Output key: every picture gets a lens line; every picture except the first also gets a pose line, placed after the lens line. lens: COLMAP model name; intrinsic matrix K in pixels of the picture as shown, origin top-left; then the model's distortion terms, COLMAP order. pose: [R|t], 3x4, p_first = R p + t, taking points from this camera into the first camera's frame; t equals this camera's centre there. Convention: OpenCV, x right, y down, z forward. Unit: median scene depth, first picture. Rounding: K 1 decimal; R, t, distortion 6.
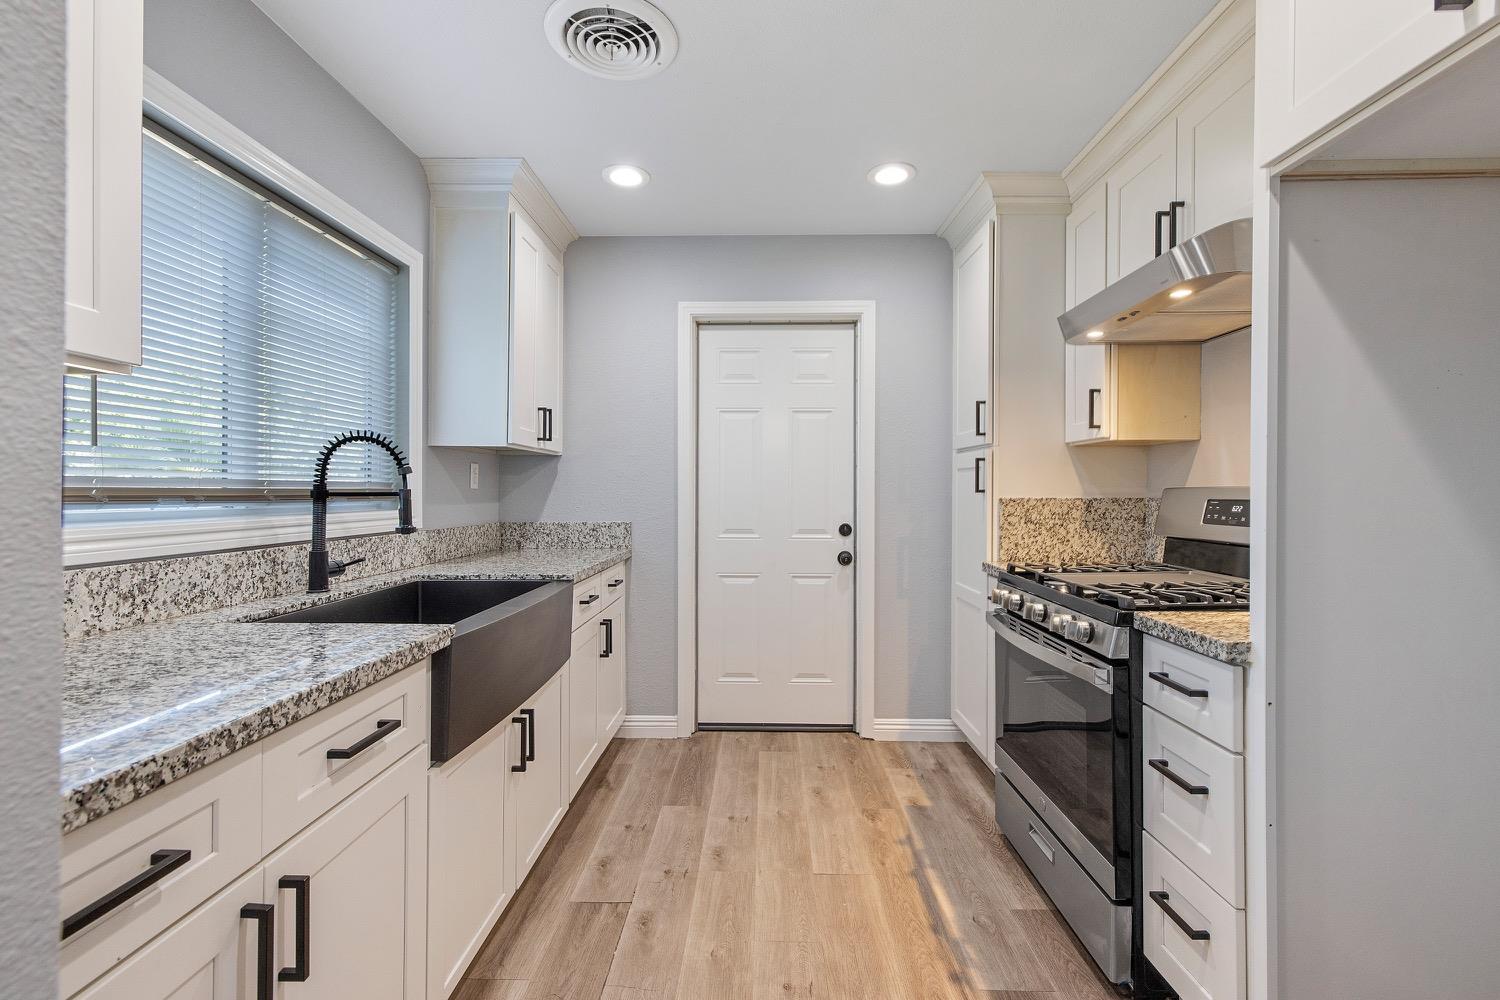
lens RADIAL K [[641.3, 0, 745.0], [0, 641.3, 496.3], [0, 0, 1]] dist [0.002671, 0.000412]
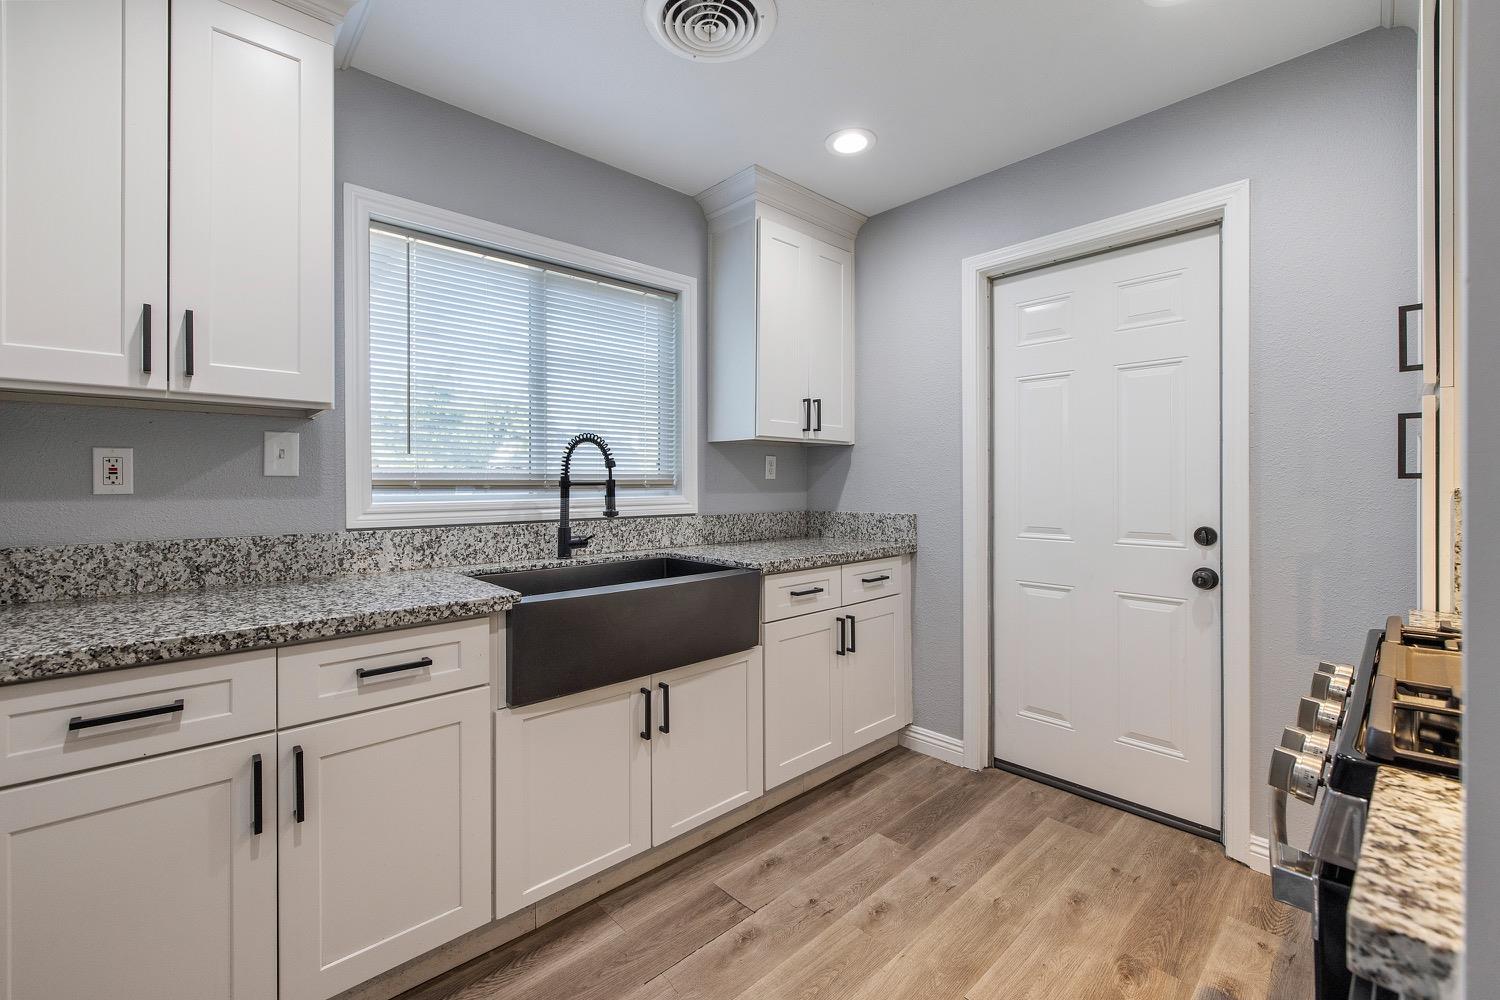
lens RADIAL K [[626.0, 0, 748.2], [0, 626.0, 487.0], [0, 0, 1]] dist [-0.000850, 0.000073]
pose [[0.706481, 0.000881, -0.707731, 0.447328], [-0.000618, 1.000000, 0.000628, 0.001584], [0.707732, -0.000006, 0.706481, 0.320972]]
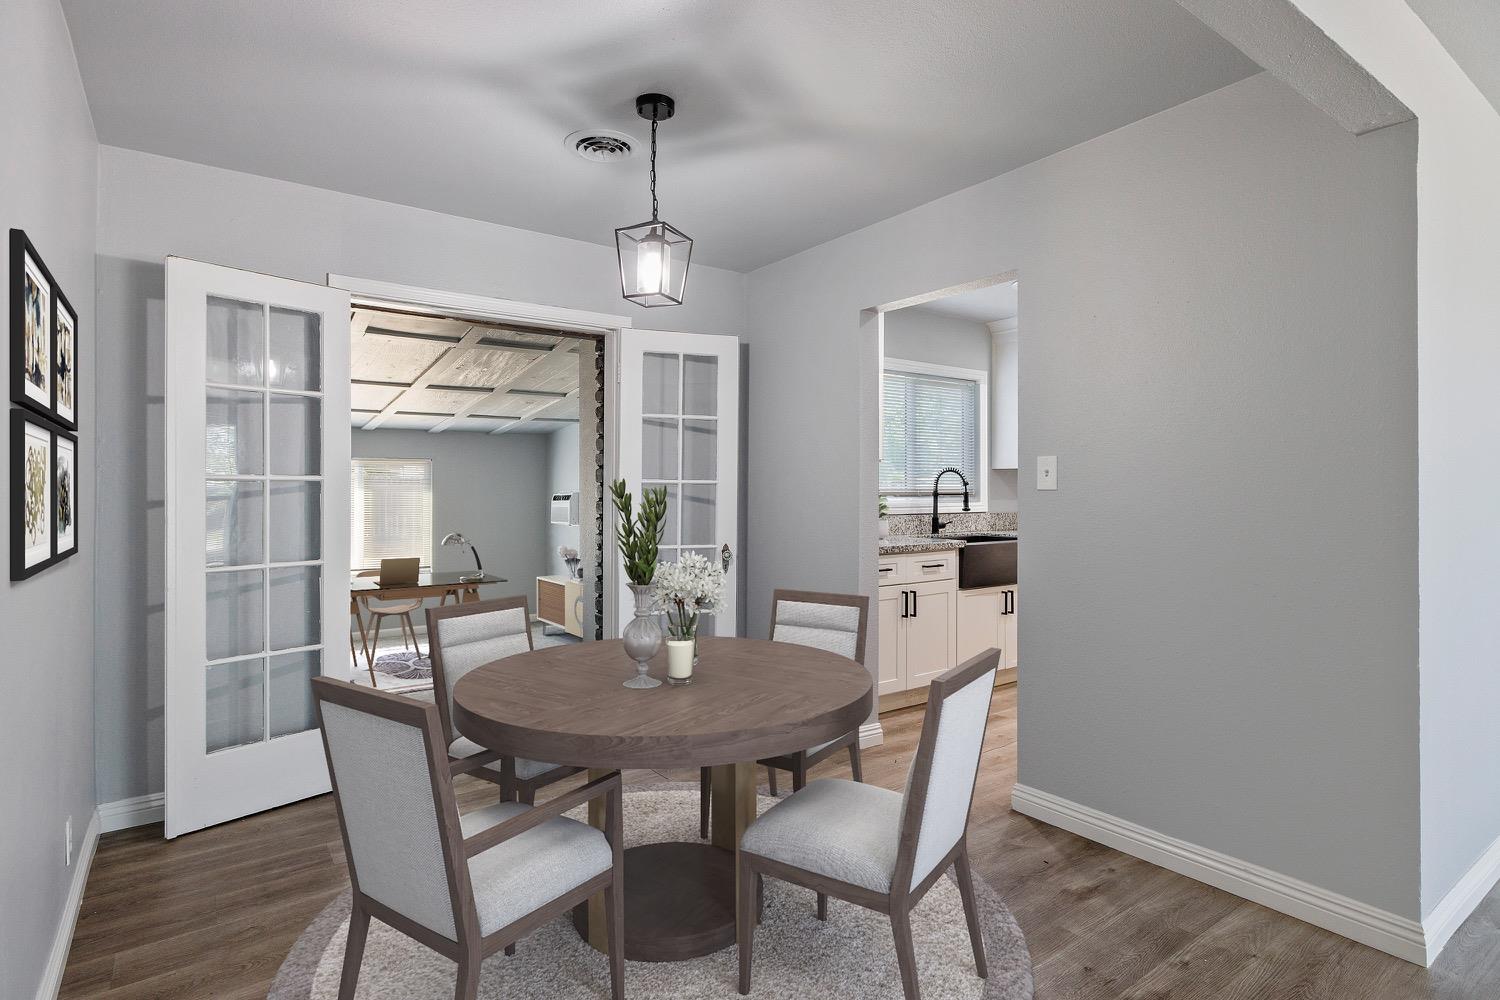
lens RADIAL K [[763.5, 0, 753.3], [0, 763.5, 493.2], [0, 0, 1]] dist [-0.000598, -0.000639]
pose [[0.616363, 0.001734, -0.787460, 1.078484], [-0.003322, 0.999994, -0.000398, -0.003233], [0.787455, 0.002861, 0.616365, -1.207486]]
